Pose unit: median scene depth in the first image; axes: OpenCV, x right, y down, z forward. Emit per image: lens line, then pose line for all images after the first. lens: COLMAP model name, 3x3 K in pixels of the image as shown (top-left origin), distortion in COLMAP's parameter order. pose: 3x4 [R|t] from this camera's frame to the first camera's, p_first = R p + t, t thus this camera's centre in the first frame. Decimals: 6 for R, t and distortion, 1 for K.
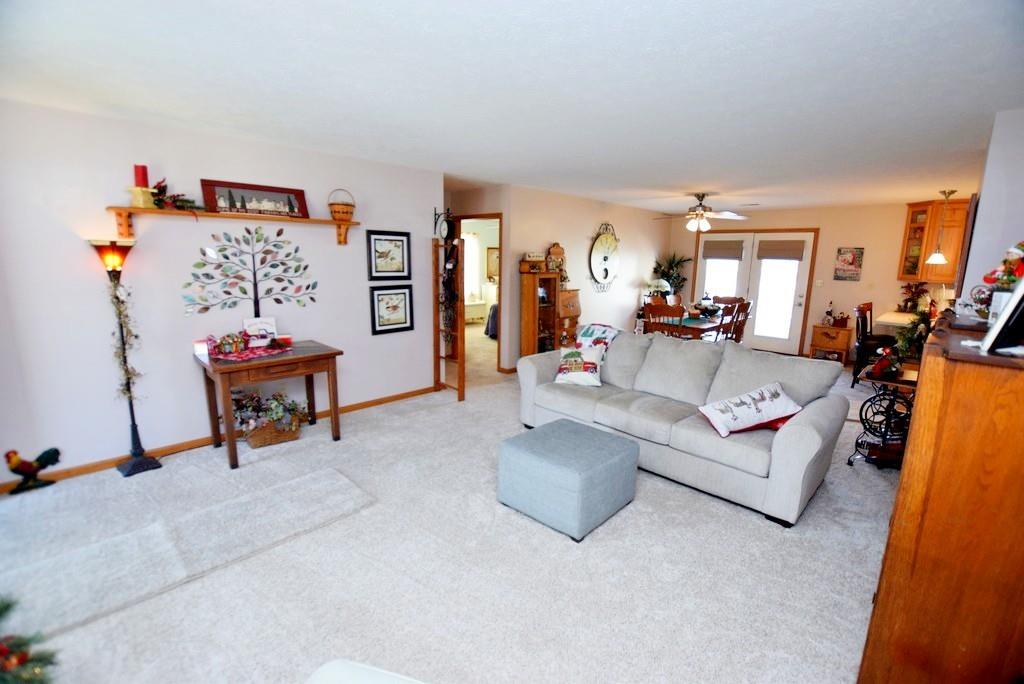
lens RADIAL K [[451.2, 0, 516.1], [0, 451.2, 344.2], [0, 0, 1]] dist [-0.030826, 0.002234]
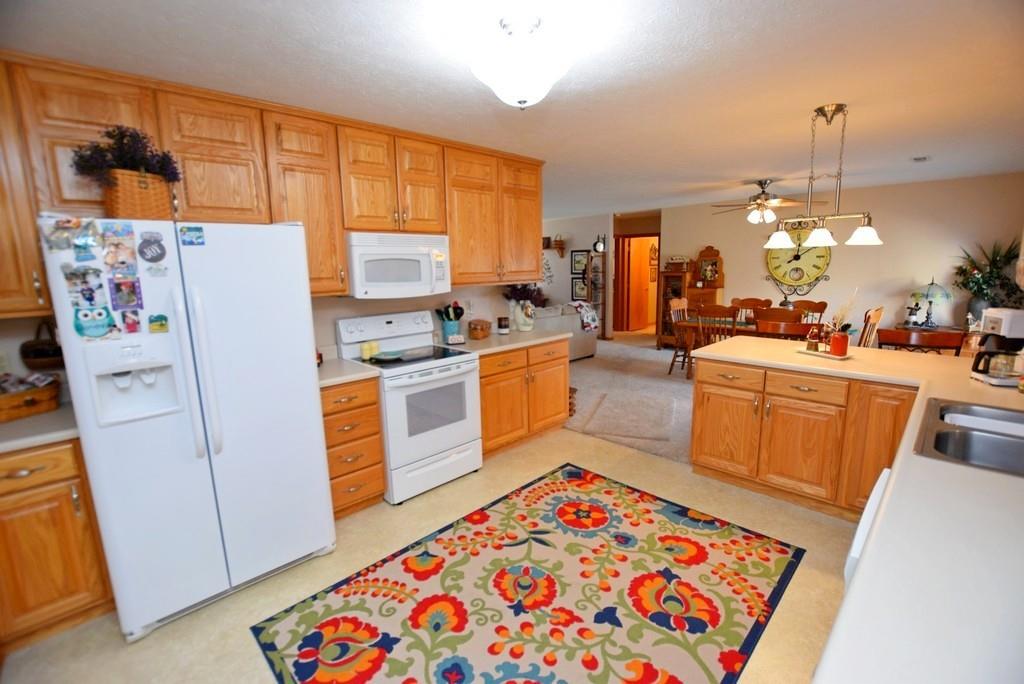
lens RADIAL K [[451.2, 0, 516.2], [0, 451.2, 343.2], [0, 0, 1]] dist [-0.030826, 0.002234]
pose [[-0.017275, 0.152709, -0.988120, 1.708318], [-0.169395, 0.973534, 0.153417, -0.102216], [0.985397, 0.170033, 0.009050, 0.736857]]
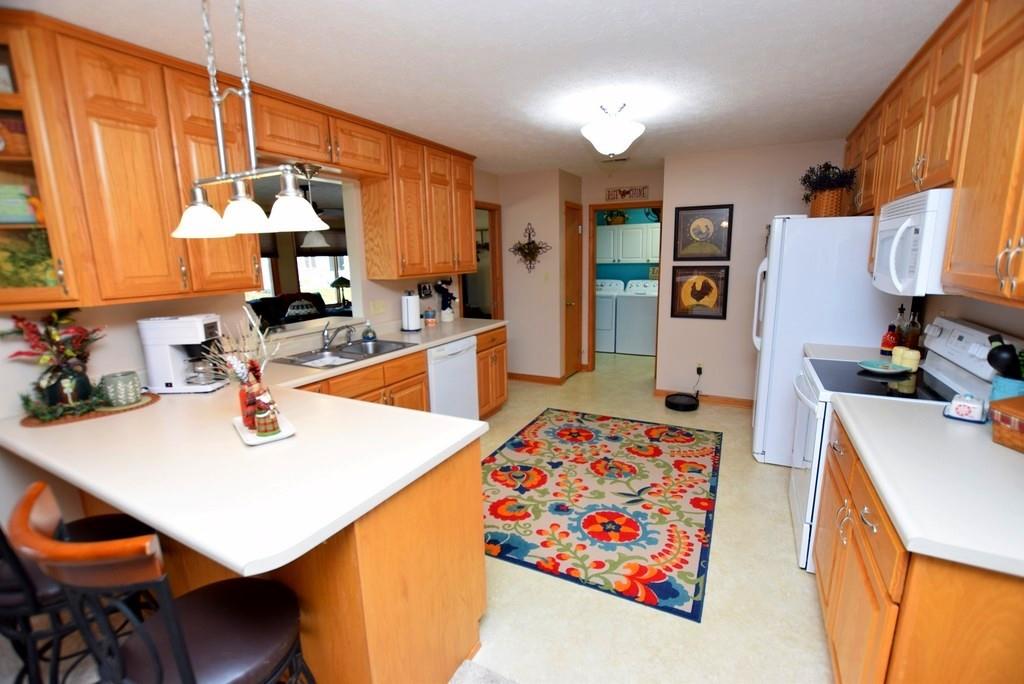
lens RADIAL K [[451.2, 0, 516.2], [0, 451.2, 342.8], [0, 0, 1]] dist [-0.030826, 0.002234]
pose [[-0.289337, -0.196289, 0.936886, 0.719550], [0.195982, 0.945869, 0.258696, -0.180688], [-0.936950, 0.258463, -0.235206, 1.045782]]
